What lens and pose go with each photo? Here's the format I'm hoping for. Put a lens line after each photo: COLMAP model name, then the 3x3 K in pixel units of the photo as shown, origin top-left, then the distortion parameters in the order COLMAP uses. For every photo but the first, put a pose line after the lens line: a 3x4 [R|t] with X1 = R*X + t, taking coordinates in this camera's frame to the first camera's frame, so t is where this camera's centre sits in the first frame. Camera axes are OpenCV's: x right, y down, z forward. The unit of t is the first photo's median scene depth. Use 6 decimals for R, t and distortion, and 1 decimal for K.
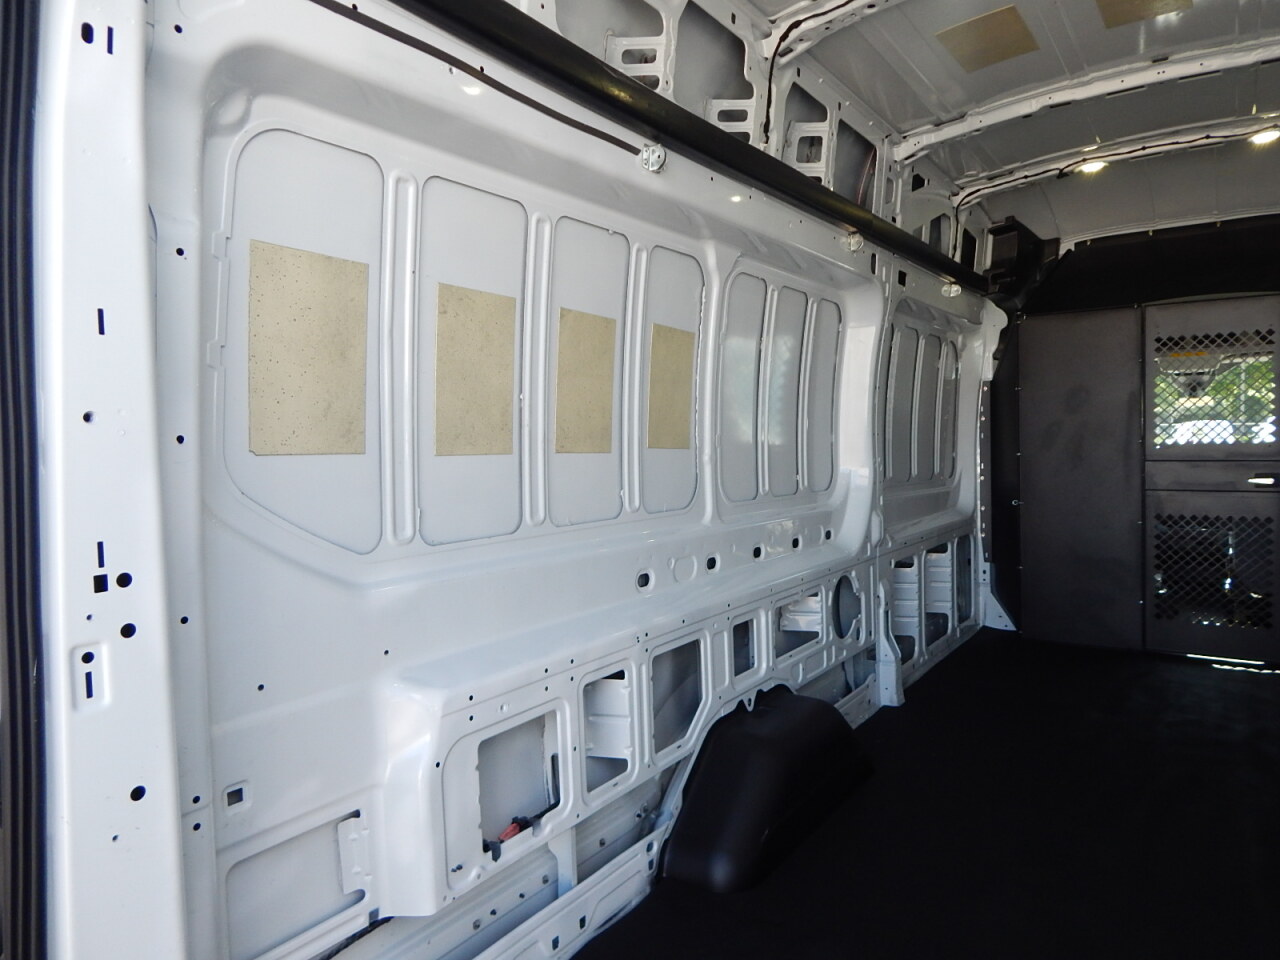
lens RADIAL K [[832.5, 0, 659.6], [0, 832.5, 469.2], [0, 0, 1]] dist [0.025299, -0.033342]
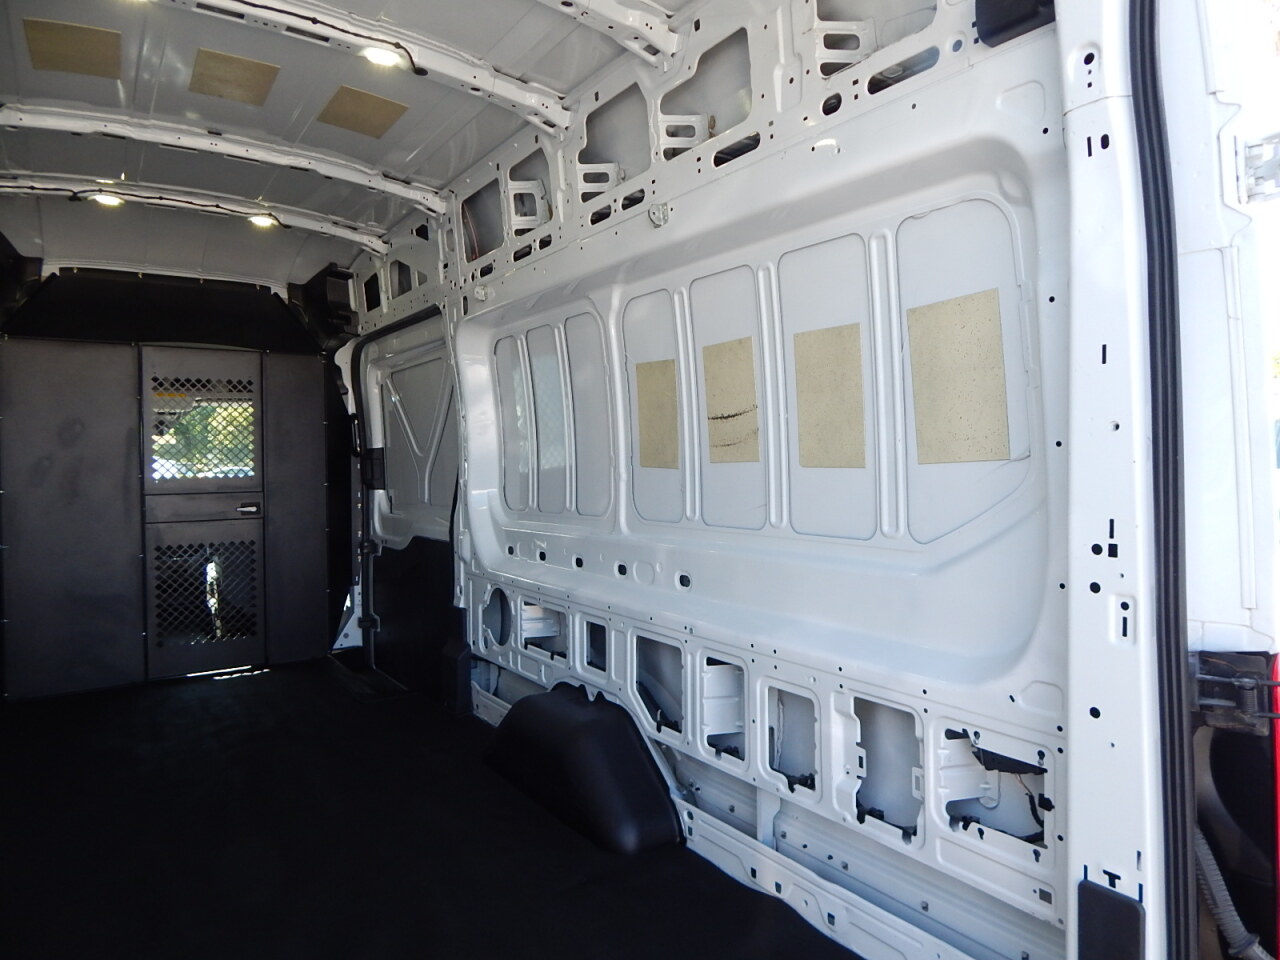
lens RADIAL K [[851.6, 0, 643.0], [0, 851.6, 475.1], [0, 0, 1]] dist [0.012946, -0.005666]
pose [[0.370393, -0.003503, 0.928868, -0.182646], [0.041925, 0.999037, -0.012950, 0.004976], [-0.927928, 0.043739, 0.370184, 0.044957]]
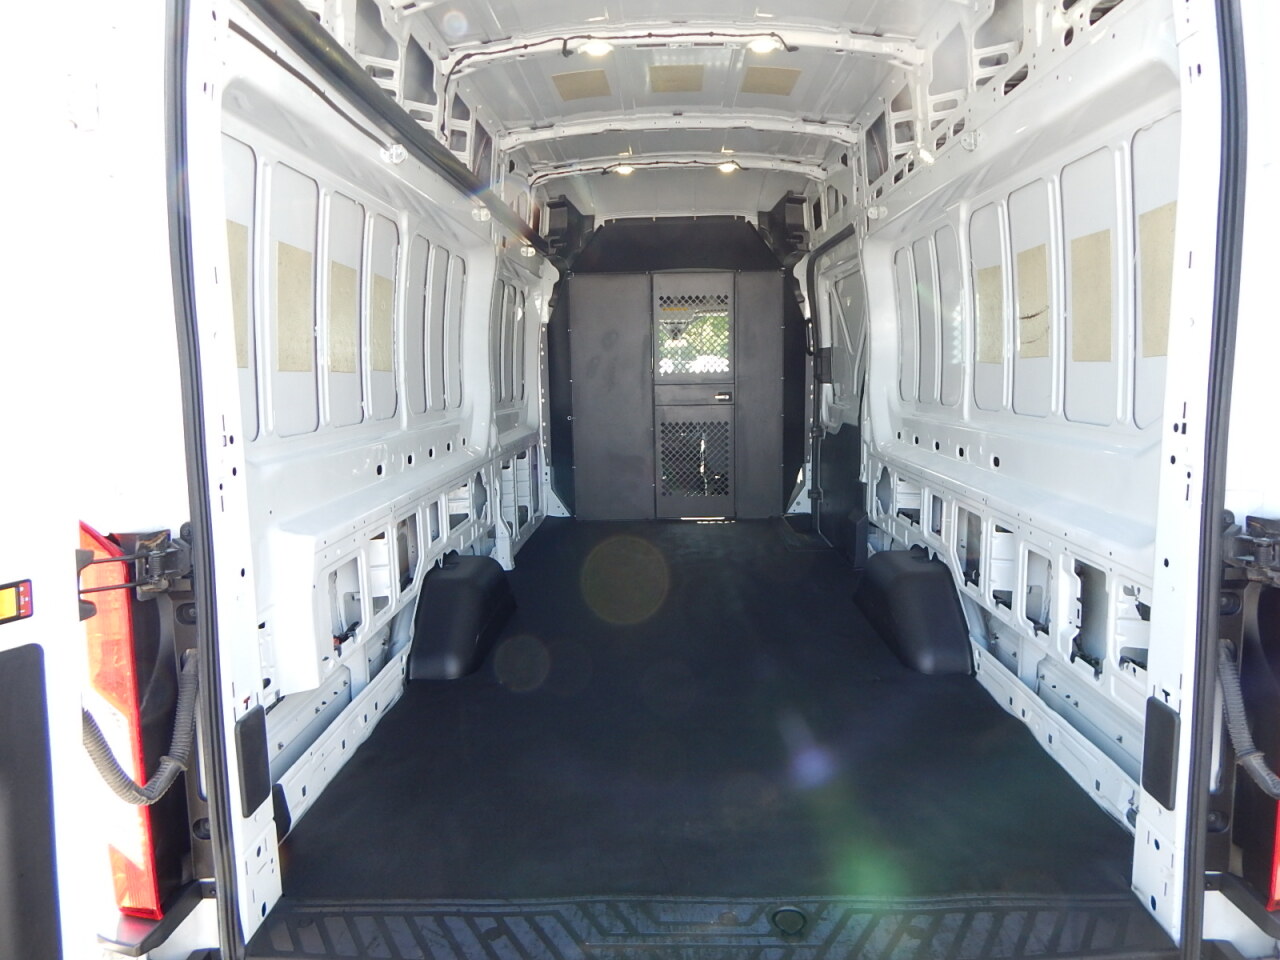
lens RADIAL K [[851.6, 0, 643.0], [0, 851.6, 475.1], [0, 0, 1]] dist [0.012946, -0.005666]
pose [[0.839748, -0.063610, 0.539238, -0.236253], [0.021146, 0.996192, 0.084583, 0.021307], [-0.542565, -0.059626, 0.837895, -0.216202]]
